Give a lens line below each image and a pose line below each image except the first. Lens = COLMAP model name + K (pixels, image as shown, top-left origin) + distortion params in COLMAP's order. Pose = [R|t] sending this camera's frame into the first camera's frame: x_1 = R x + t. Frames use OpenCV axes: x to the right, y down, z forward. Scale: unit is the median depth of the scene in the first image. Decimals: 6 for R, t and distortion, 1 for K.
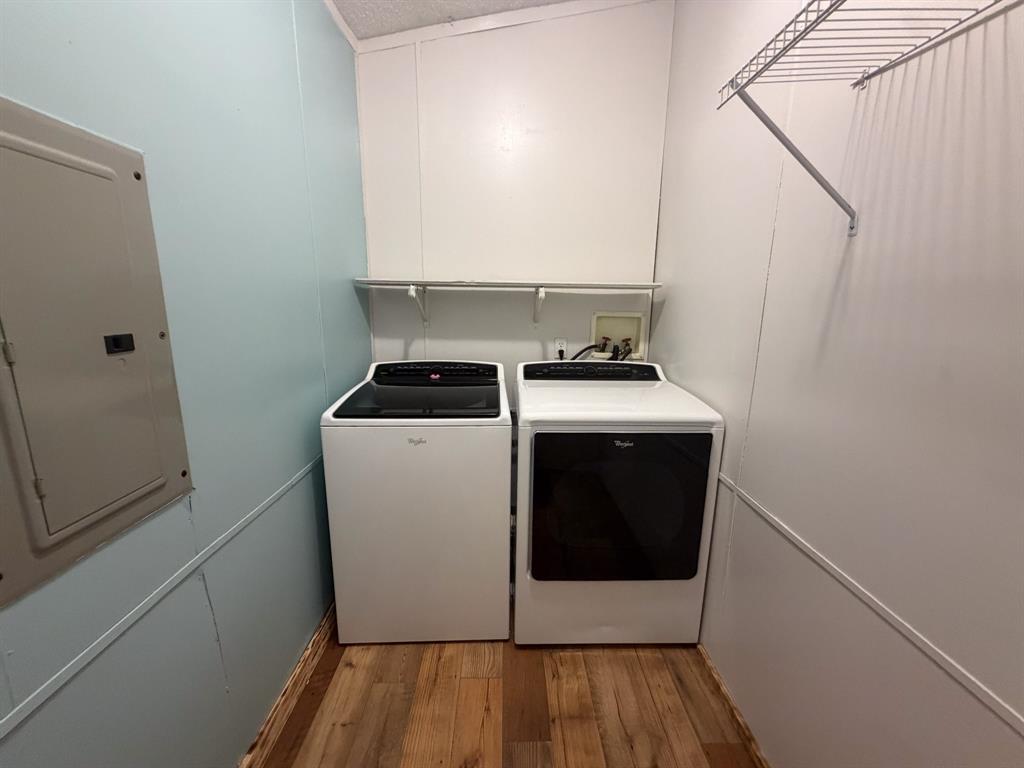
lens RADIAL K [[409.6, 0, 512.0], [0, 409.6, 384.0], [0, 0, 1]] dist [-0.000338, 0.000210]
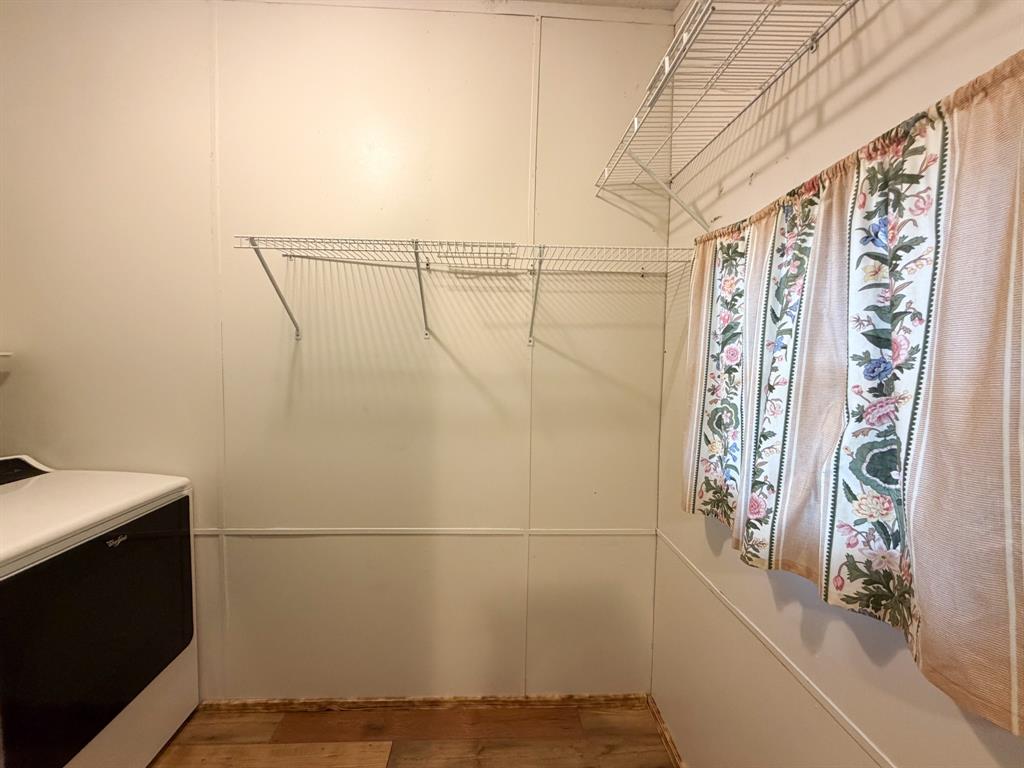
lens RADIAL K [[419.8, 0, 512.0], [0, 419.8, 384.0], [0, 0, 1]] dist [-0.000085, 0.000202]
pose [[-0.025551, -0.082551, 0.996259, -0.623832], [0.189310, 0.978152, 0.085906, -0.102019], [-0.981585, 0.190796, -0.009365, 0.106511]]
